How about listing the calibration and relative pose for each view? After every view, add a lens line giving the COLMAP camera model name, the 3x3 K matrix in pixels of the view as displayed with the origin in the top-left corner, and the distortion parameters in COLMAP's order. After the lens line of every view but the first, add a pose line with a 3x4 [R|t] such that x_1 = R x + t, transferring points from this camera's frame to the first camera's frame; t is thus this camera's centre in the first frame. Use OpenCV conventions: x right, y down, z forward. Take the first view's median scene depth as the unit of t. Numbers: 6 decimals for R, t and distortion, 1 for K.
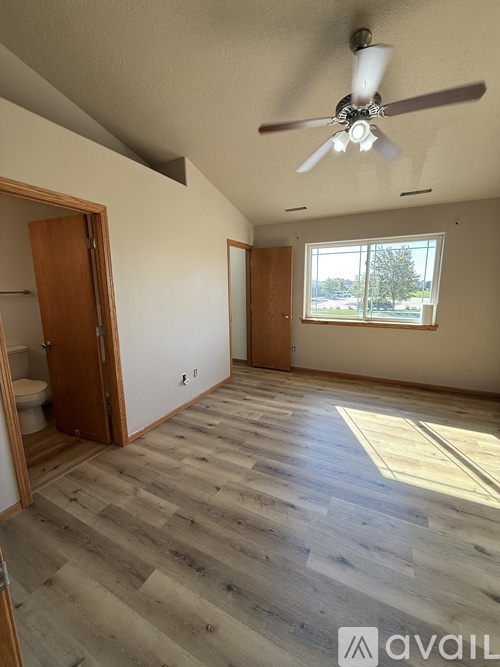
lens RADIAL K [[266.2, 0, 250.5], [0, 266.2, 331.9], [0, 0, 1]] dist [0.003491, -0.000109]
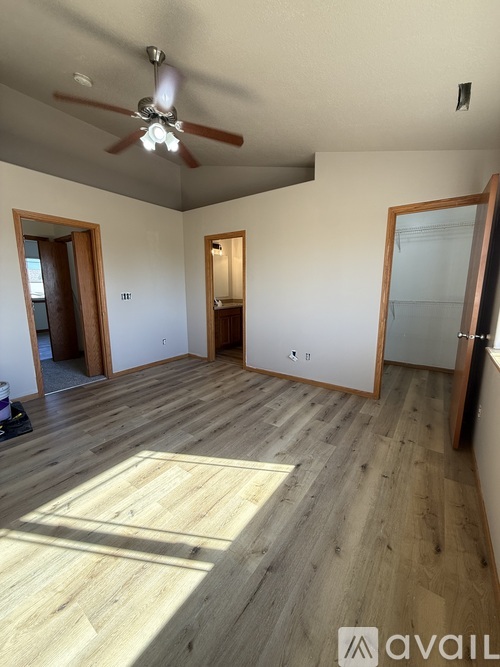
lens RADIAL K [[266.2, 0, 250.5], [0, 266.2, 332.2], [0, 0, 1]] dist [0.003491, -0.000109]
pose [[-0.156759, 0.179535, -0.971182, 1.011955], [-0.171071, 0.963539, 0.205735, -0.143228], [0.972708, 0.198392, -0.120331, 1.067467]]
